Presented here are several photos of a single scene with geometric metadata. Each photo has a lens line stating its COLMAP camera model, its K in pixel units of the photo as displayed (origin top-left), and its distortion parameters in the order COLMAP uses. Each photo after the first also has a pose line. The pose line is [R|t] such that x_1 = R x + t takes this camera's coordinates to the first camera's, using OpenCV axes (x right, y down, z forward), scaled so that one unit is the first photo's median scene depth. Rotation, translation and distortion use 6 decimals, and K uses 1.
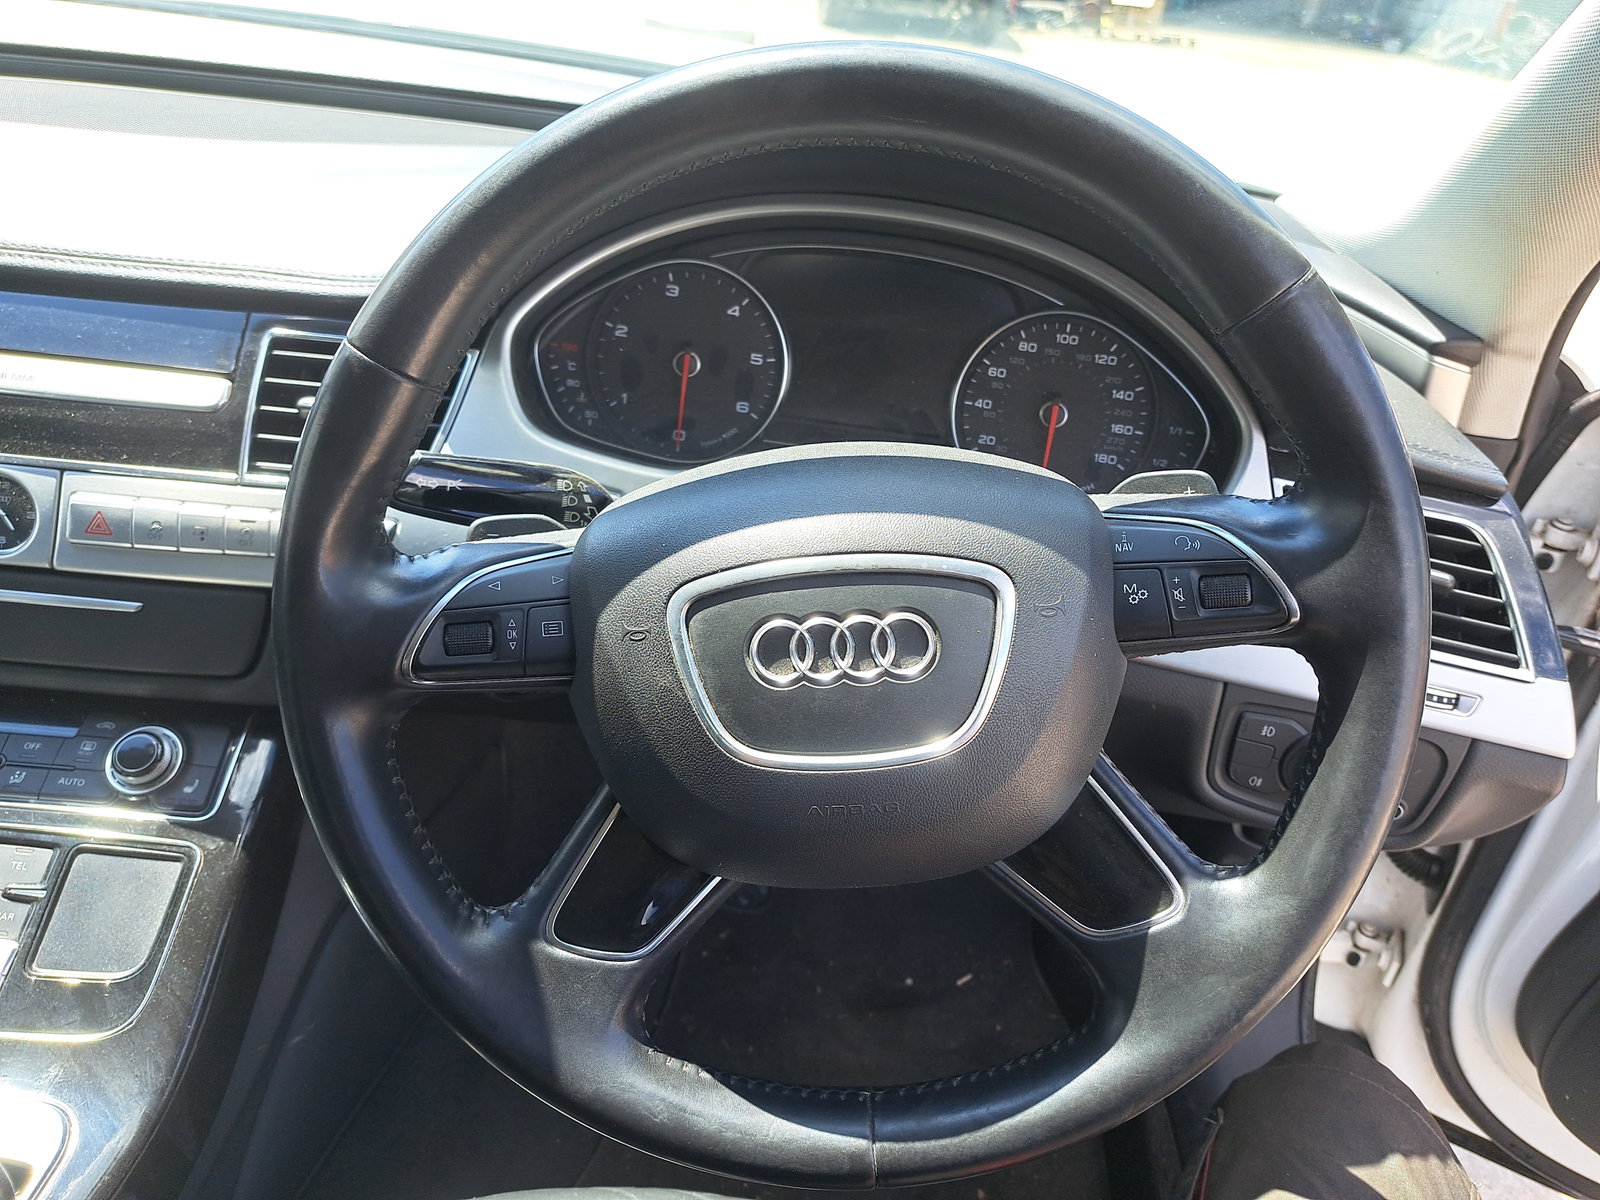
lens RADIAL K [[1210.2, 0, 772.8], [0, 1210.2, 600.4], [0, 0, 1]] dist [0.003749, 0.002545]
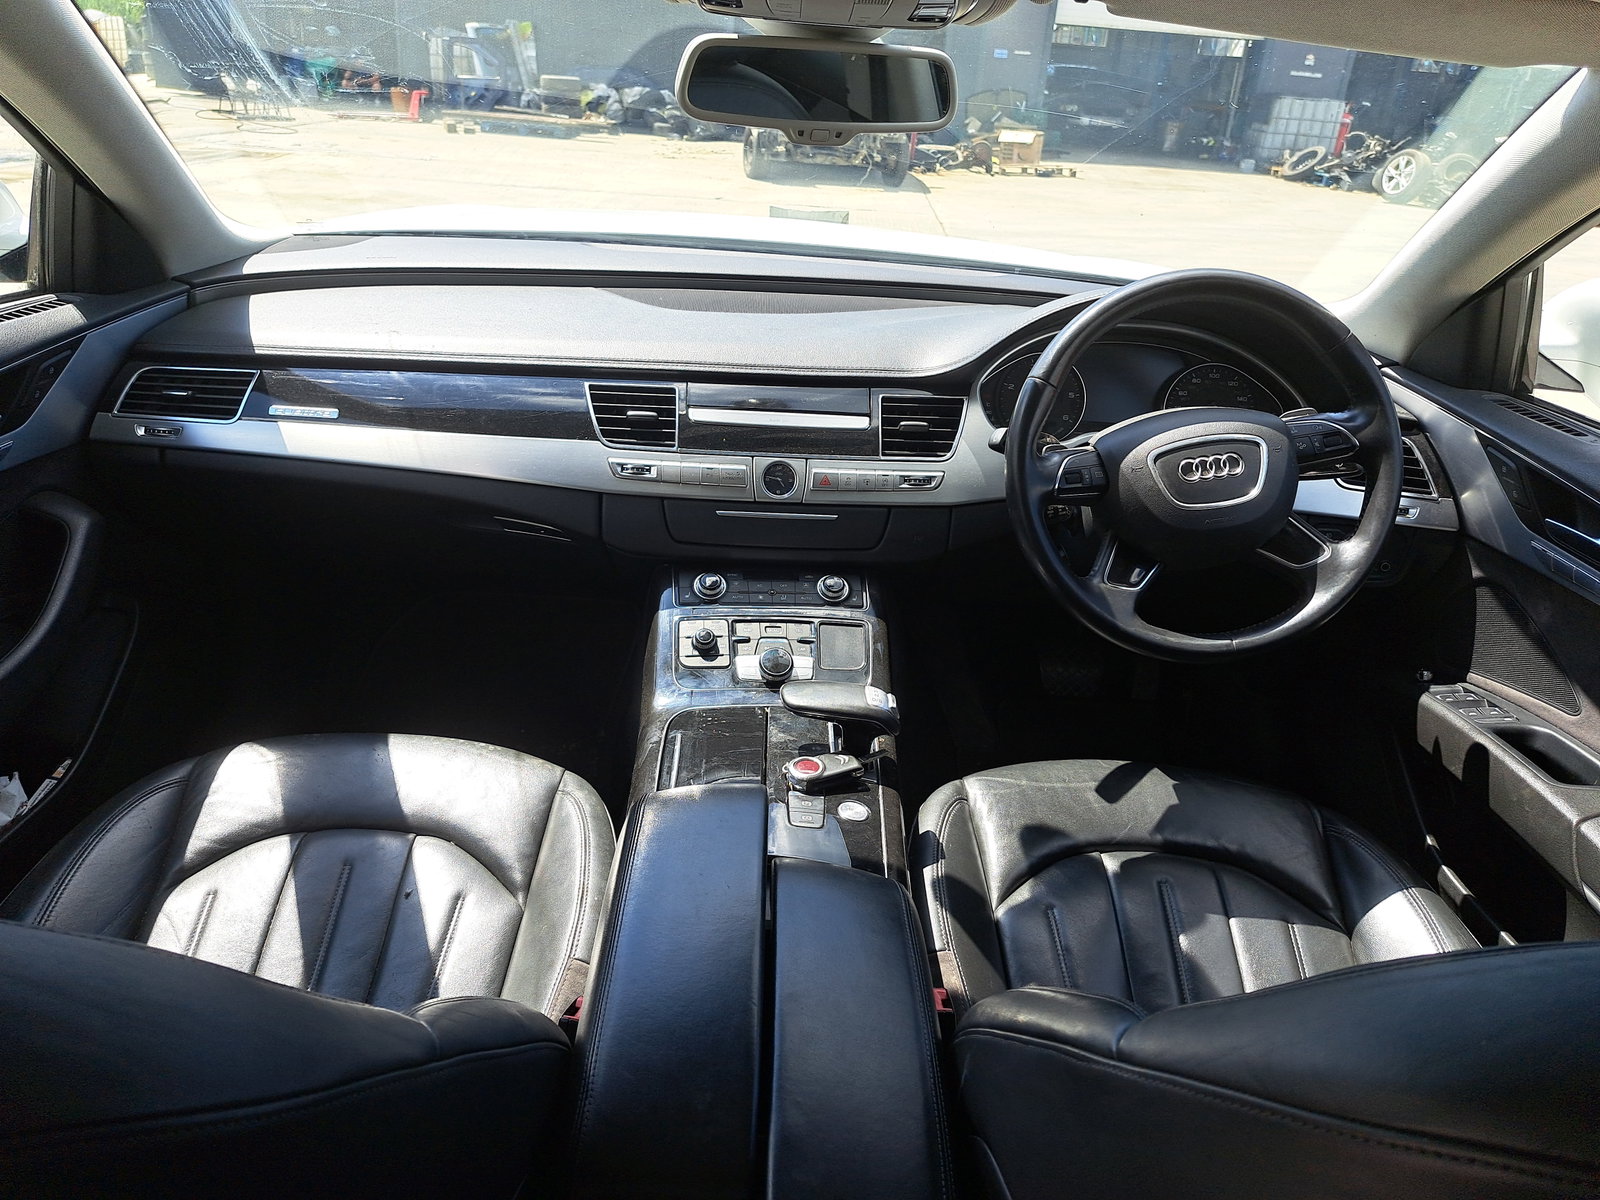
lens RADIAL K [[1120.8, 0, 788.8], [0, 1120.8, 596.8], [0, 0, 1]] dist [0.082401, -0.081466]
pose [[0.995868, -0.073362, 0.053526, -1.006565], [0.077755, 0.993323, -0.085223, 0.448981], [-0.046916, 0.089033, 0.994923, -1.494373]]
